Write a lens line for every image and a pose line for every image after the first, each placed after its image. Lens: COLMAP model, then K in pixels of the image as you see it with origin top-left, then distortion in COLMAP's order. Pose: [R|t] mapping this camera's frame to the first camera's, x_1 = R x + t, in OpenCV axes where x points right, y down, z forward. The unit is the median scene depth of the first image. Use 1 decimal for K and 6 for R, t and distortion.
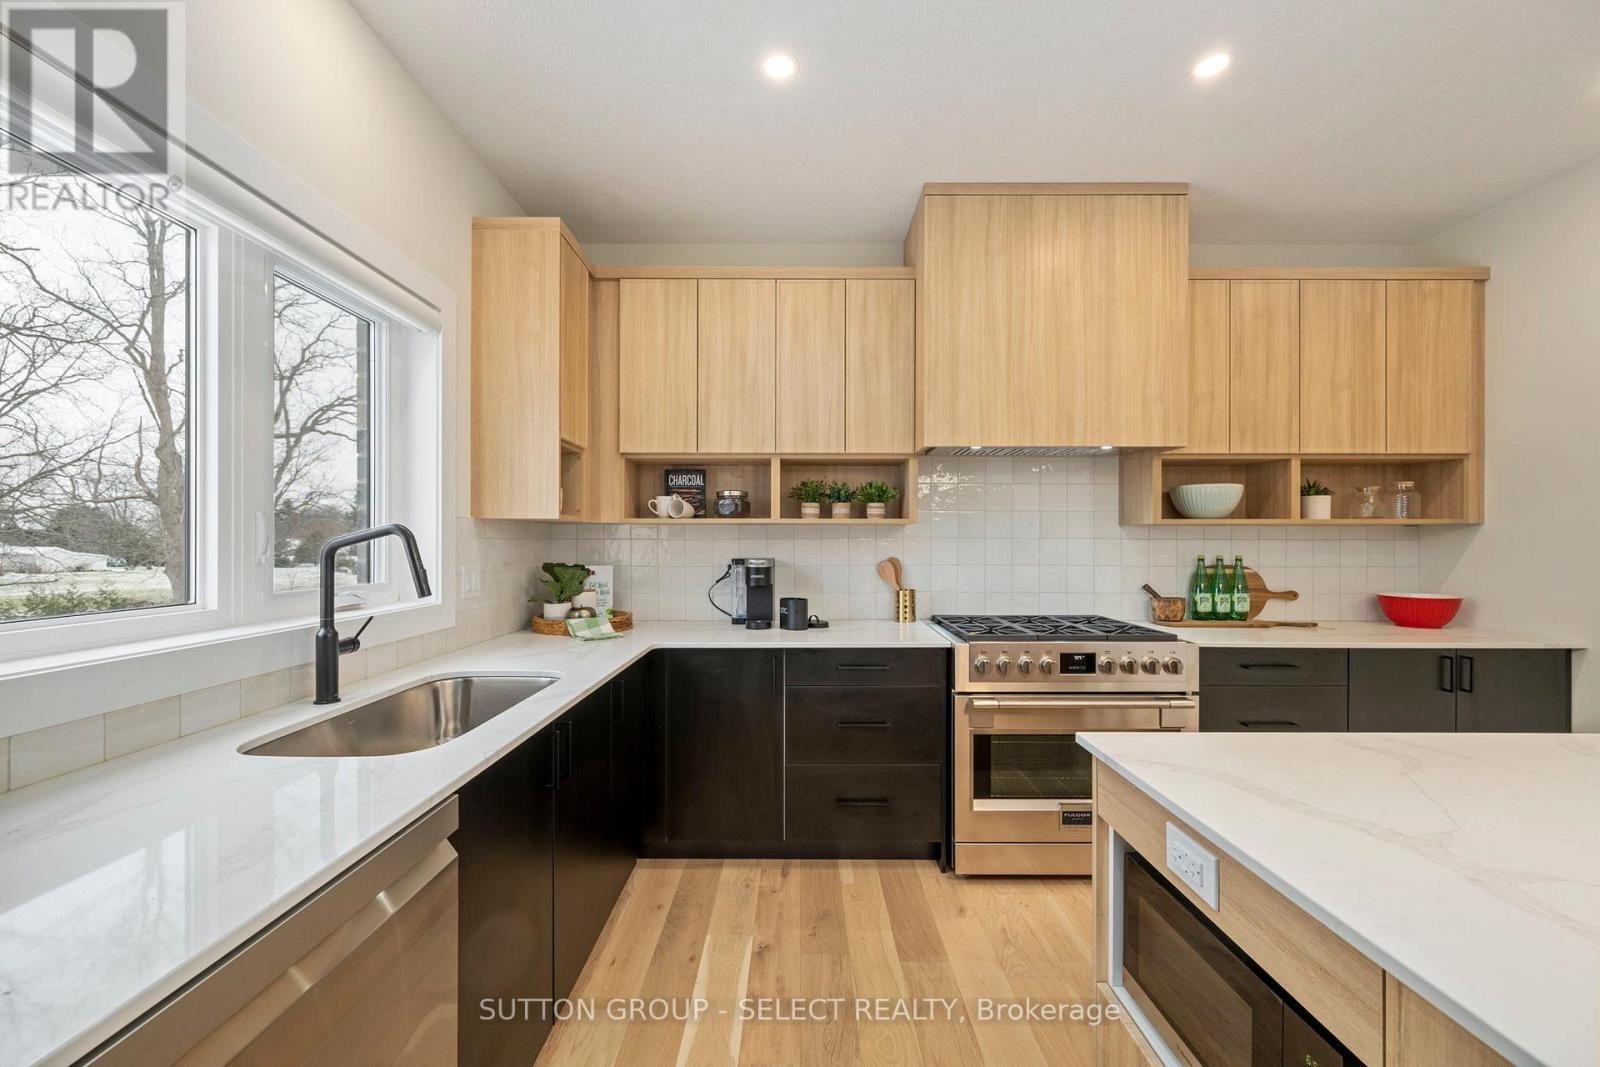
lens RADIAL K [[633.7, 0, 799.6], [0, 633.7, 540.8], [0, 0, 1]] dist [-0.006246, 0.000119]
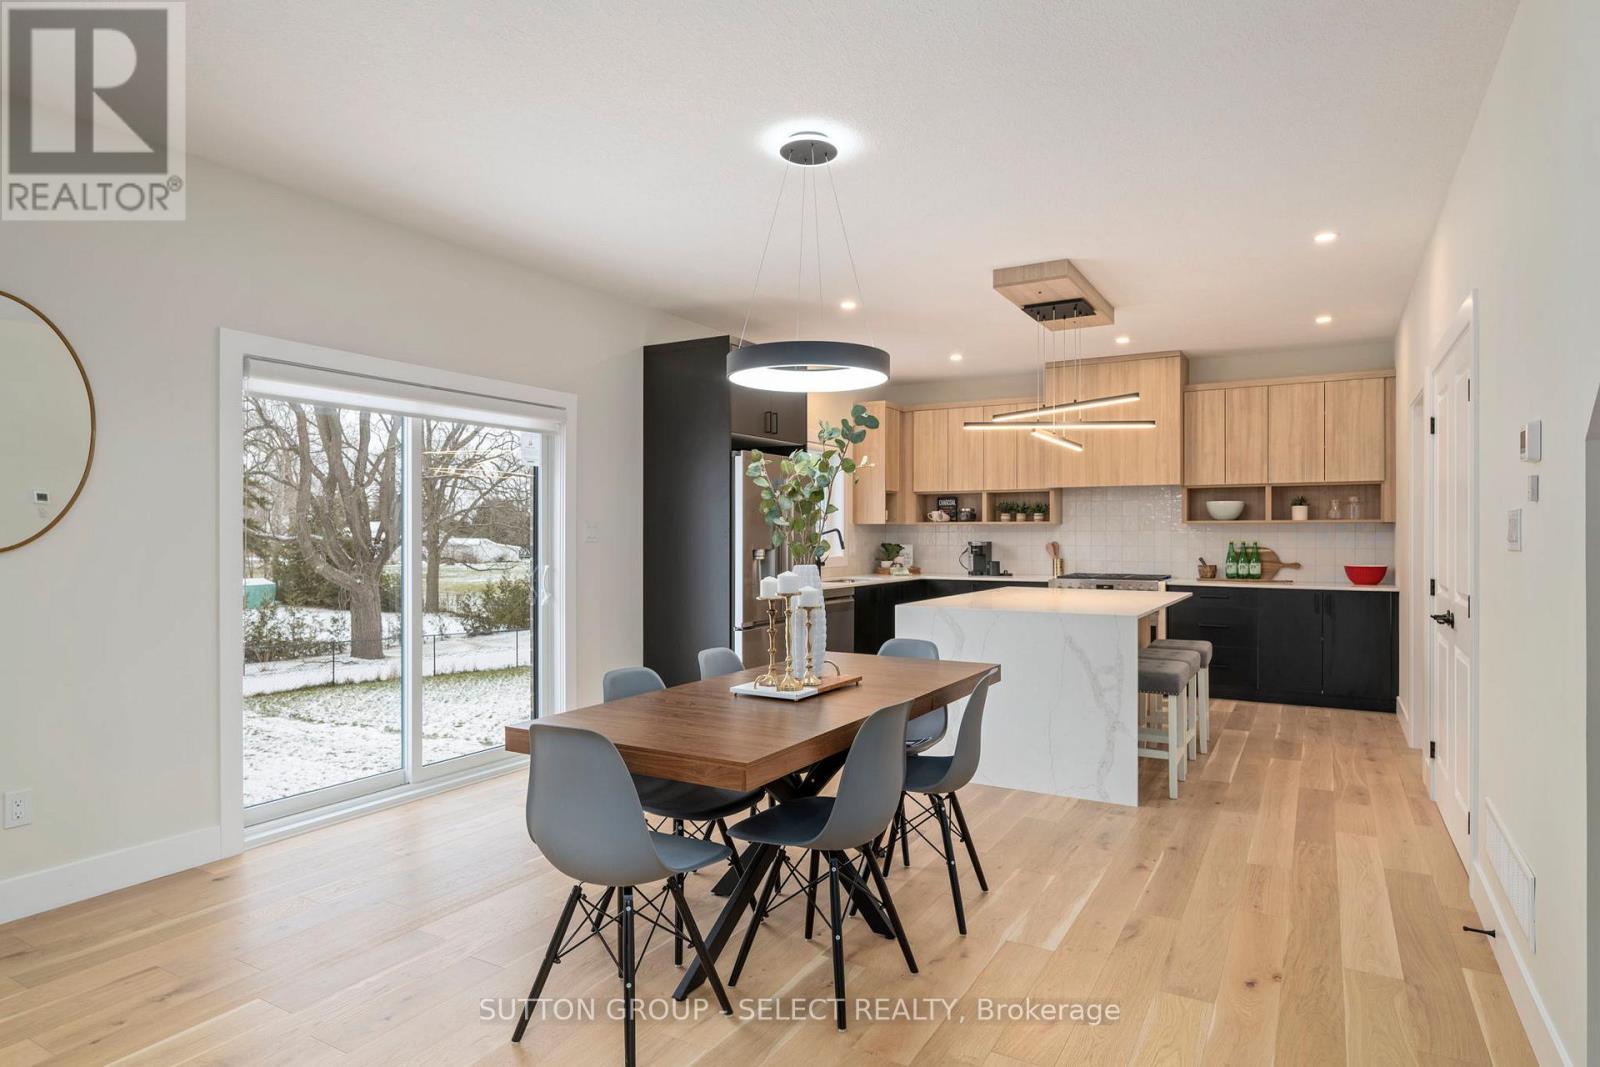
lens RADIAL K [[905.2, 0, 795.1], [0, 905.2, 532.9], [0, 0, 1]] dist [-0.003667, 0.000011]
pose [[0.865972, -0.000988, -0.500091, 0.896027], [0.001698, 0.999998, 0.000965, -0.003766], [0.500089, -0.001685, 0.865972, -1.848228]]
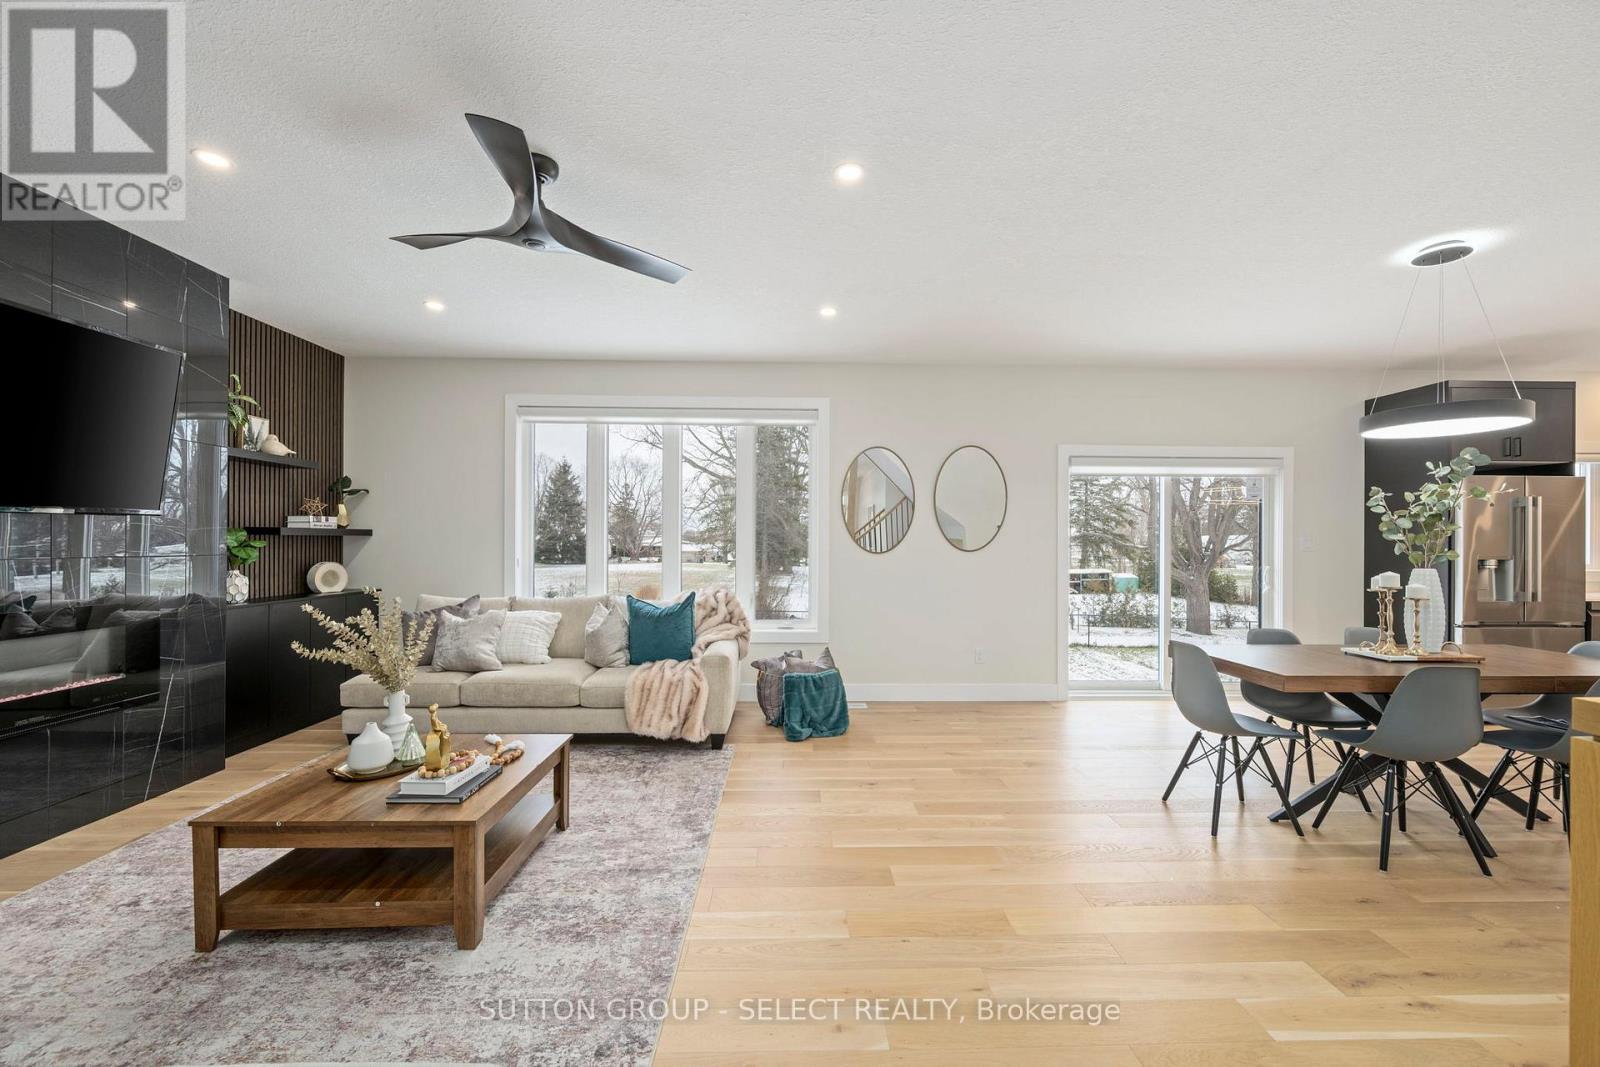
lens RADIAL K [[633.7, 0, 808.4], [0, 633.7, 541.0], [0, 0, 1]] dist [-0.006246, 0.000119]
pose [[0.036437, -0.002569, -0.999333, 1.370855], [-0.002620, 0.999993, -0.002666, -0.004368], [0.999333, 0.002715, 0.036430, -1.944813]]
